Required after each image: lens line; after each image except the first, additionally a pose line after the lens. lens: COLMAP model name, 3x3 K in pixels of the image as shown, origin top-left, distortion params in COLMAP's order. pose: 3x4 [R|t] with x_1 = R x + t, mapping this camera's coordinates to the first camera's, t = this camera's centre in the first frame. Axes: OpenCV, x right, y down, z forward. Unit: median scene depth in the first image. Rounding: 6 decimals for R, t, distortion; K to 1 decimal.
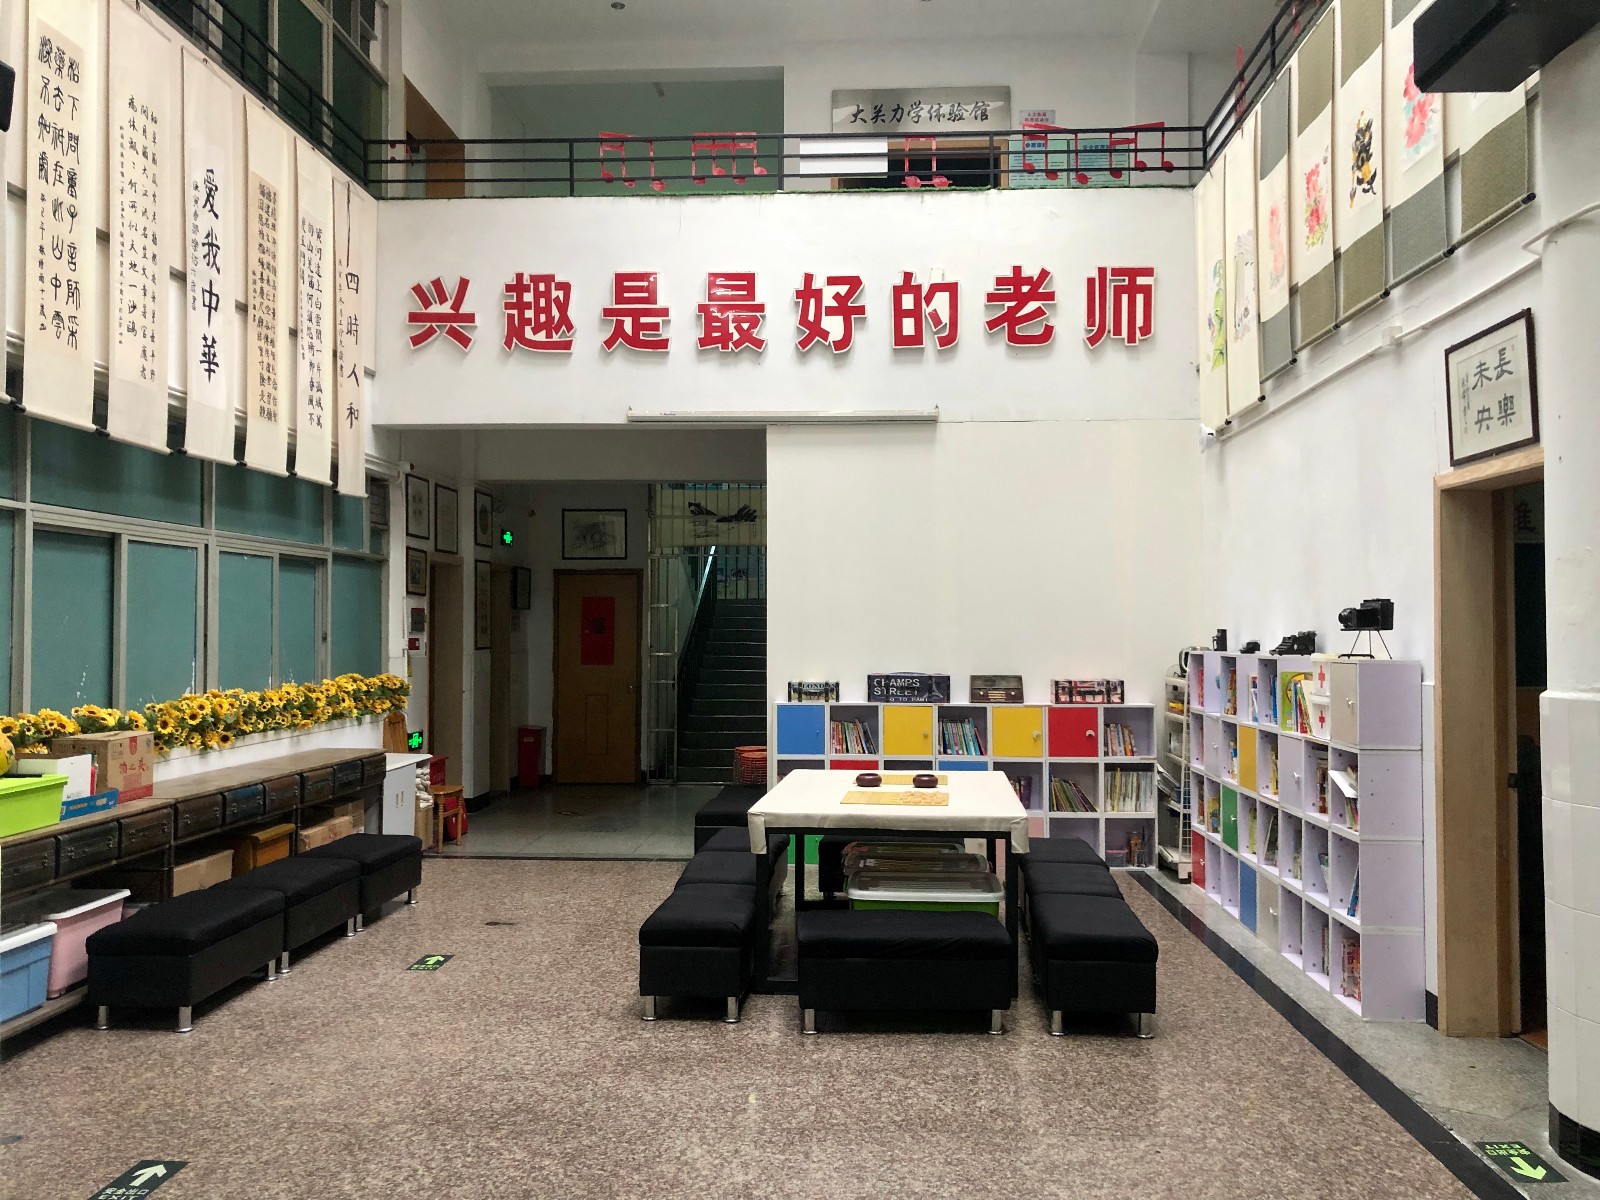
lens RADIAL K [[1316.9, 0, 800.0], [0, 1316.9, 600.0], [0, 0, 1]] dist [0.015866, 0.004817]
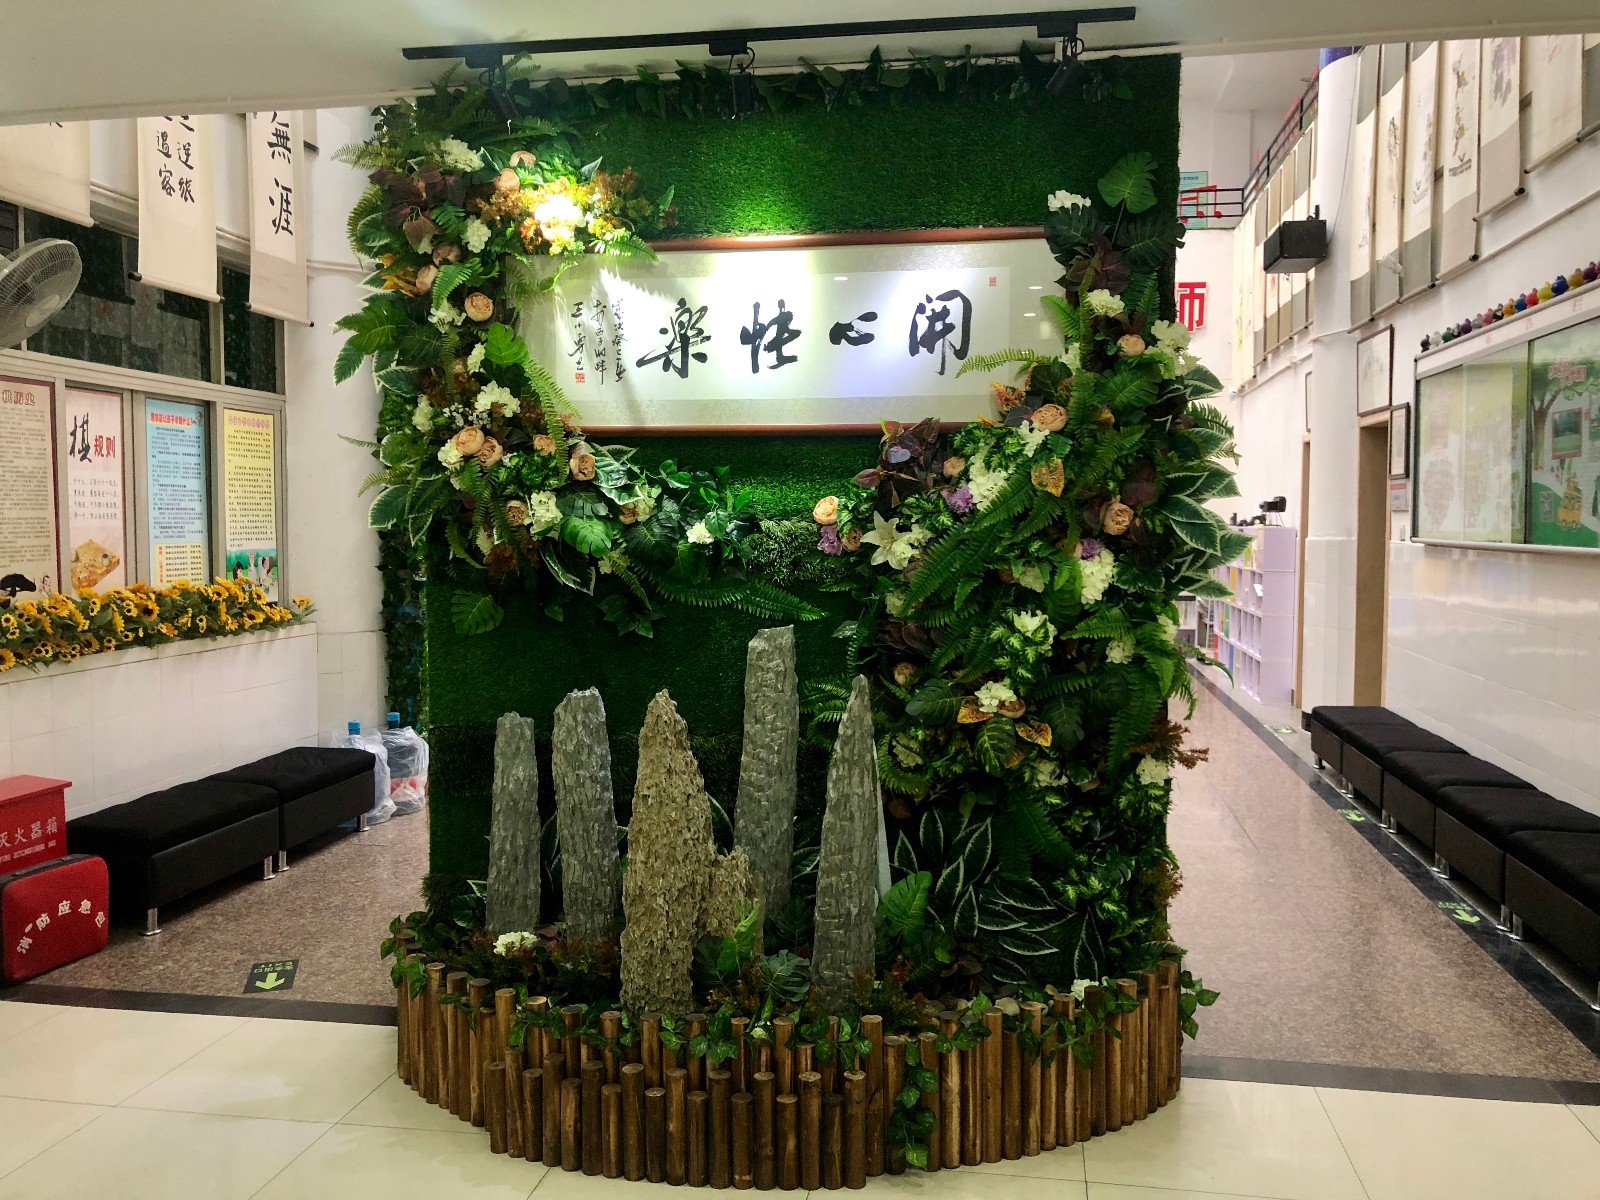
lens RADIAL K [[1316.9, 0, 800.0], [0, 1316.9, 600.0], [0, 0, 1]] dist [0.015866, 0.004817]
pose [[0.993218, 0.008181, -0.115977, -0.028395], [0.001651, 0.996429, 0.084422, -0.009285], [0.116254, -0.084041, 0.989658, -0.689214]]
